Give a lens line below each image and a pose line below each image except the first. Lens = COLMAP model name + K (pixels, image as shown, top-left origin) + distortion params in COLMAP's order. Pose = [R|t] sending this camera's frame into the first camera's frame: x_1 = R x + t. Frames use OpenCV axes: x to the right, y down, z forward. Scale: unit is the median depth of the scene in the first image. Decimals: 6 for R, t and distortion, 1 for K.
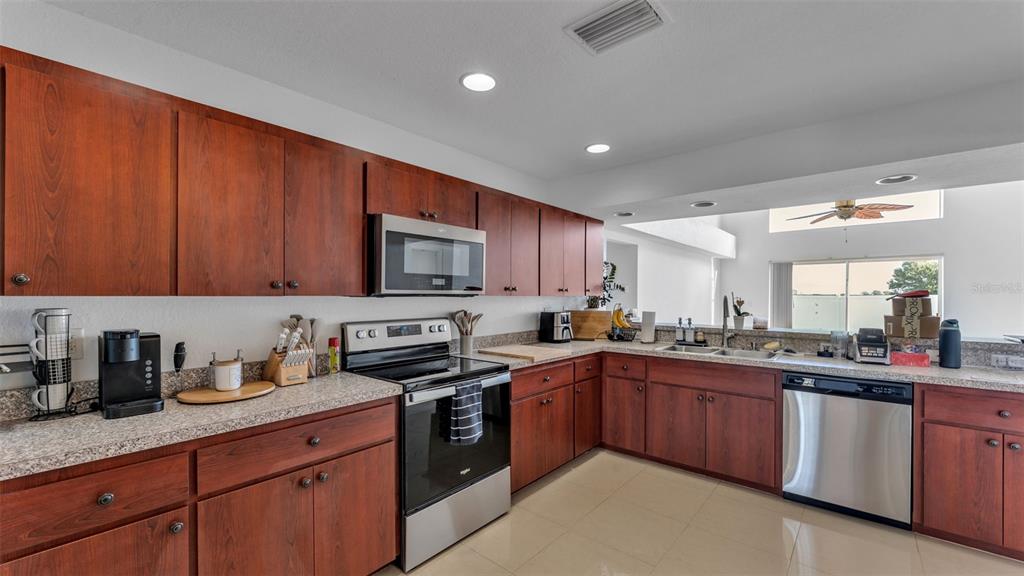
lens RADIAL K [[410.5, 0, 512.0], [0, 410.5, 288.0], [0, 0, 1]] dist [0.000661, -0.000107]
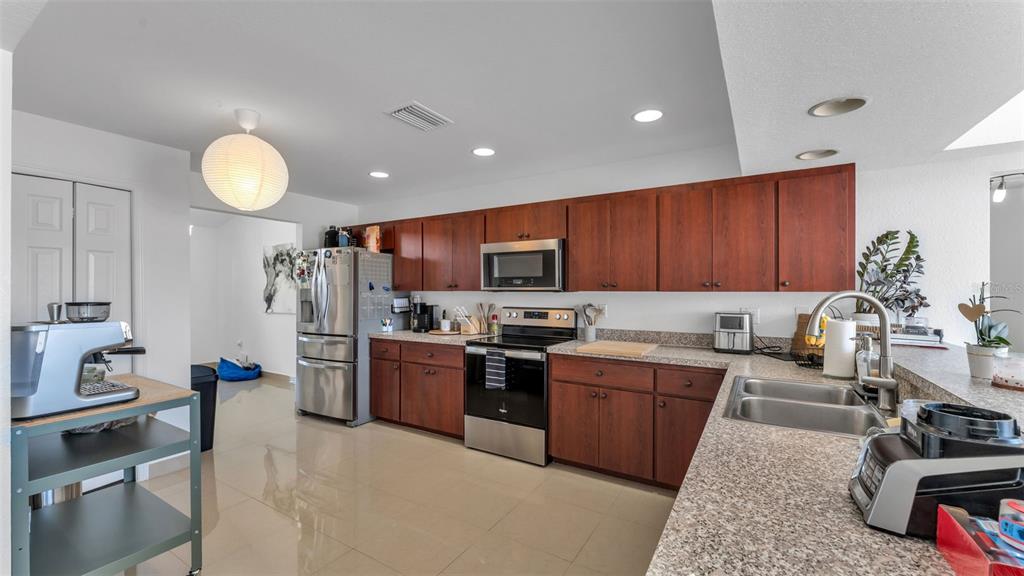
lens RADIAL K [[410.5, 0, 512.0], [0, 410.5, 288.0], [0, 0, 1]] dist [0.000661, -0.000107]
pose [[0.148182, -0.007693, -0.988930, 1.199768], [0.015049, 0.999872, -0.005524, 0.014631], [0.988846, -0.014064, 0.148279, 0.732034]]
